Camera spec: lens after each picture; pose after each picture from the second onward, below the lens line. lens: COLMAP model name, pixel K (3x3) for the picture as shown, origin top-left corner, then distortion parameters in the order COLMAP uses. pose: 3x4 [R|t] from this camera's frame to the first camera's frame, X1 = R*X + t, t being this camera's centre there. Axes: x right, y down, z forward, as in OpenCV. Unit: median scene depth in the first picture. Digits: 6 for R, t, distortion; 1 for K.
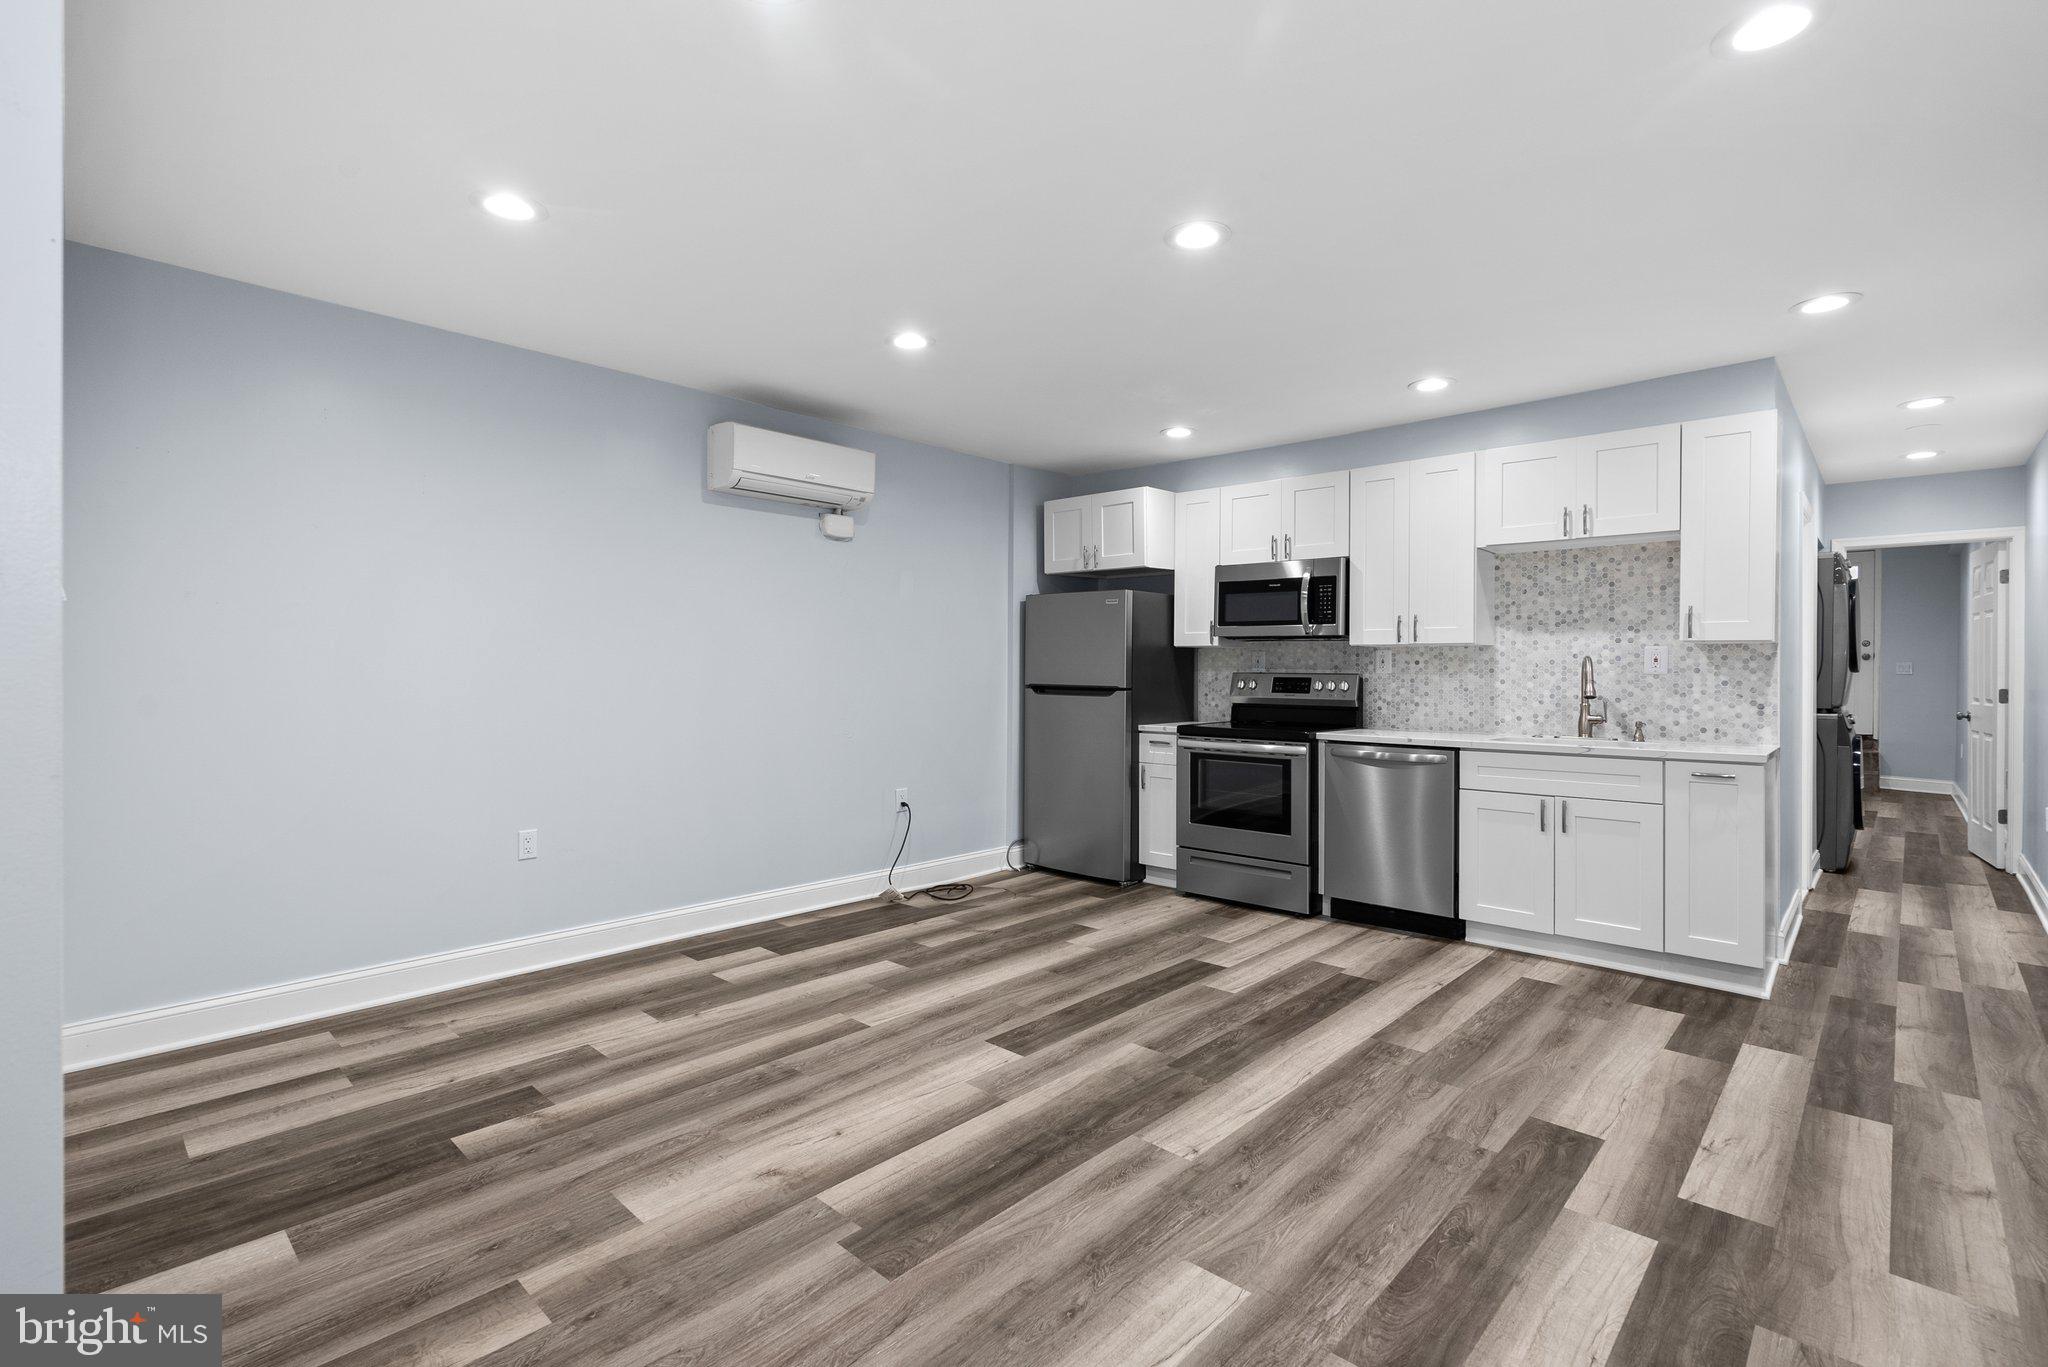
lens RADIAL K [[940.5, 0, 1022.5], [0, 940.5, 666.1], [0, 0, 1]] dist [0.000064, 0.000215]
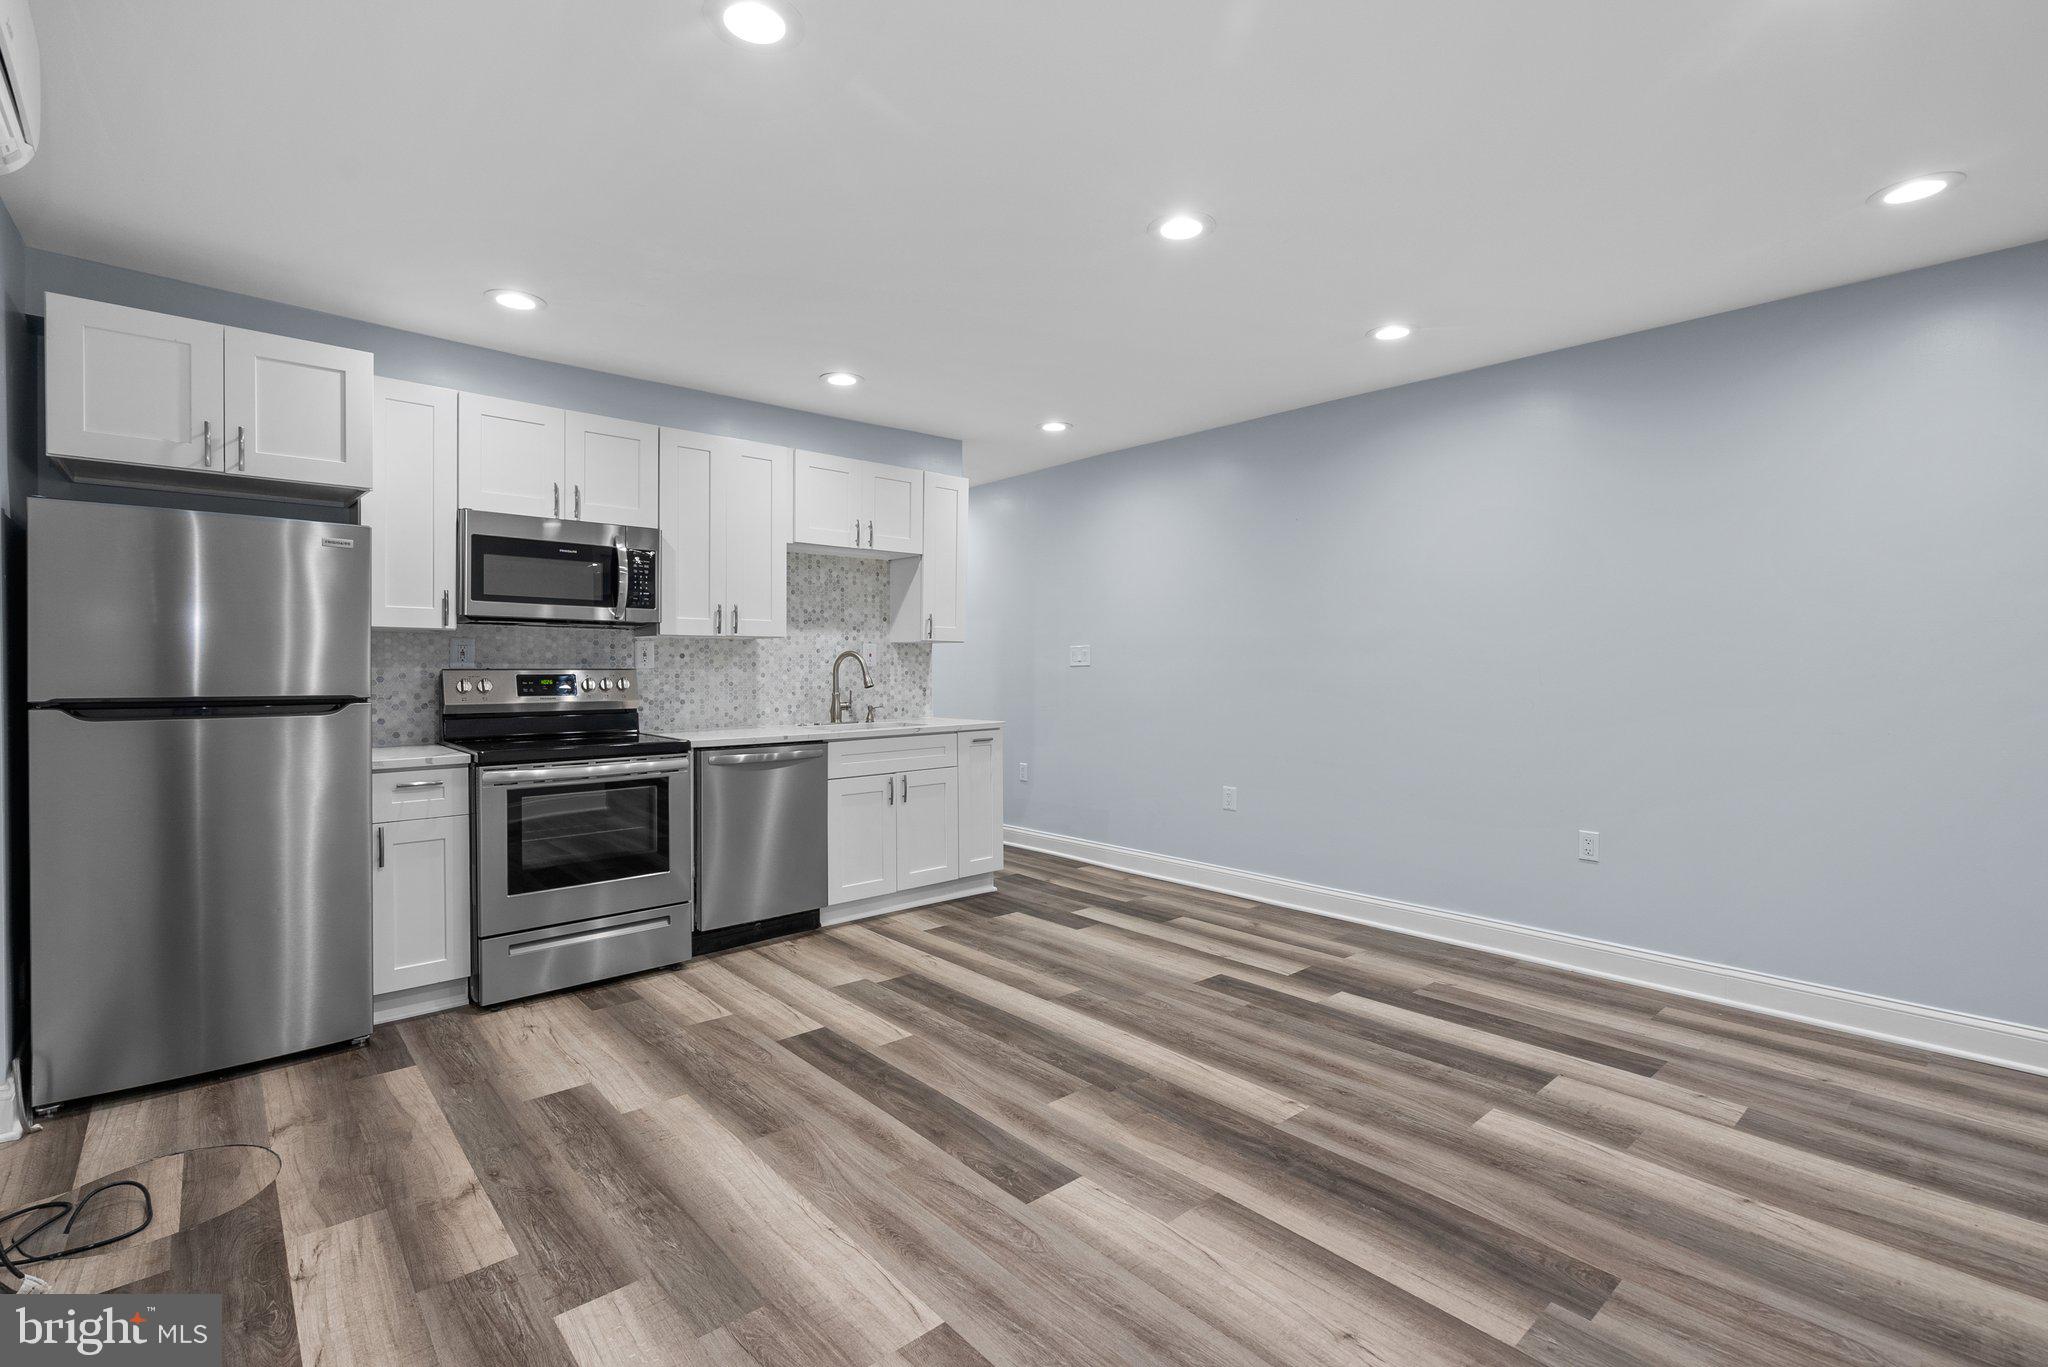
lens RADIAL K [[935.3, 0, 1021.2], [0, 935.3, 676.9], [0, 0, 1]] dist [-0.001276, 0.000193]
pose [[0.093905, -0.018013, 0.995418, -0.498481], [-0.001401, 0.999833, 0.018225, -0.000406], [-0.995580, -0.003106, 0.093864, 0.654899]]
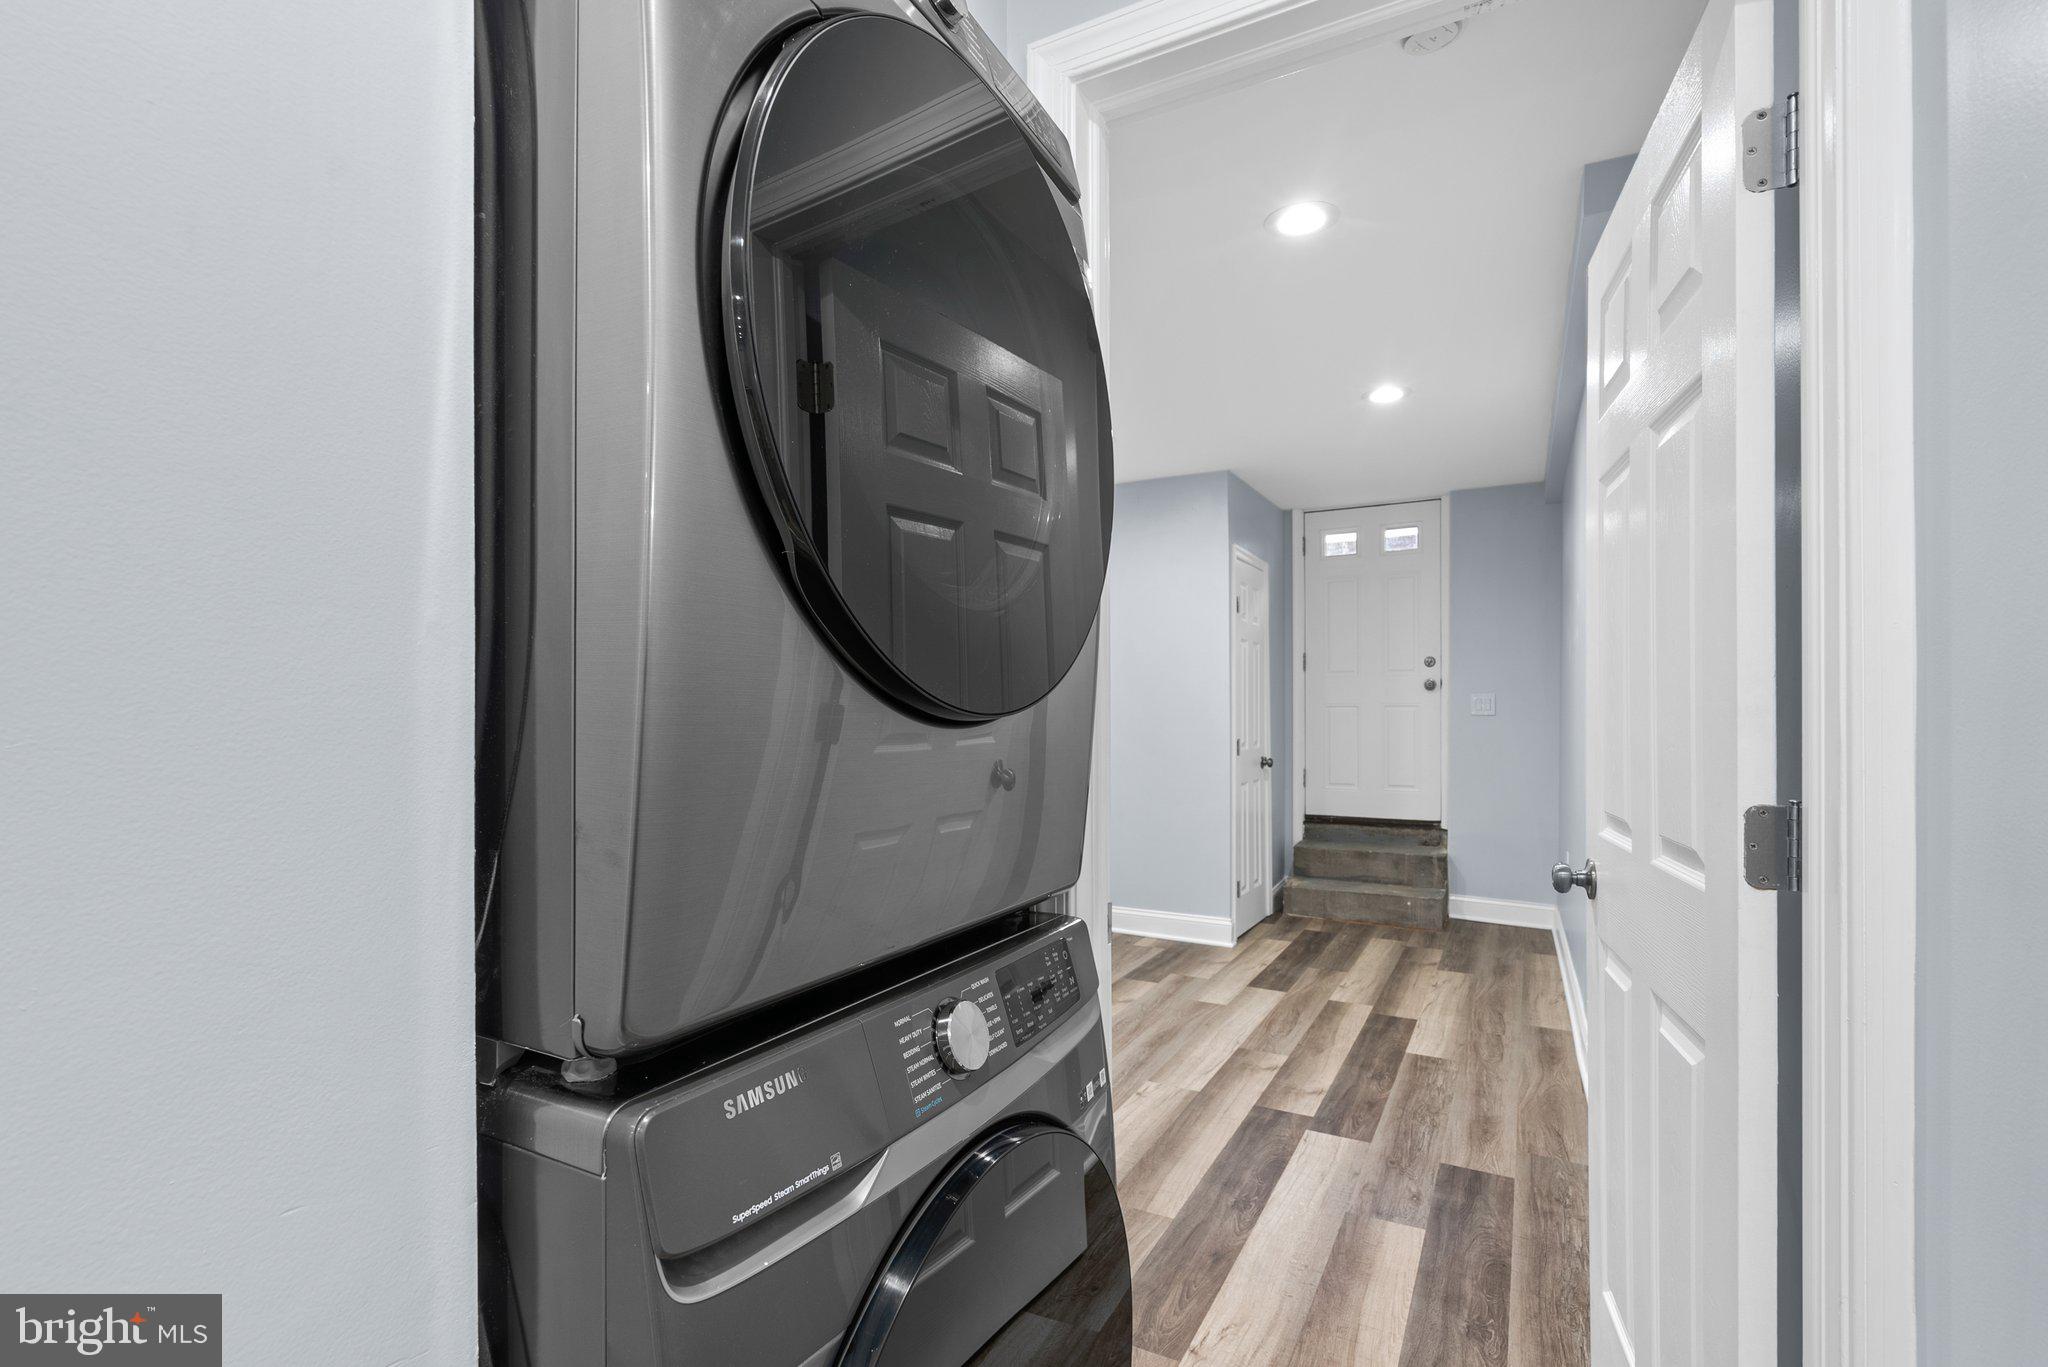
lens RADIAL K [[929.6, 0, 1022.5], [0, 929.6, 707.7], [0, 0, 1]] dist [-0.000213, 0.000012]
pose [[0.967770, -0.004242, 0.251800, 1.149370], [0.005198, 0.999982, -0.003130, 0.009585], [-0.251782, 0.004338, 0.967774, 1.151290]]
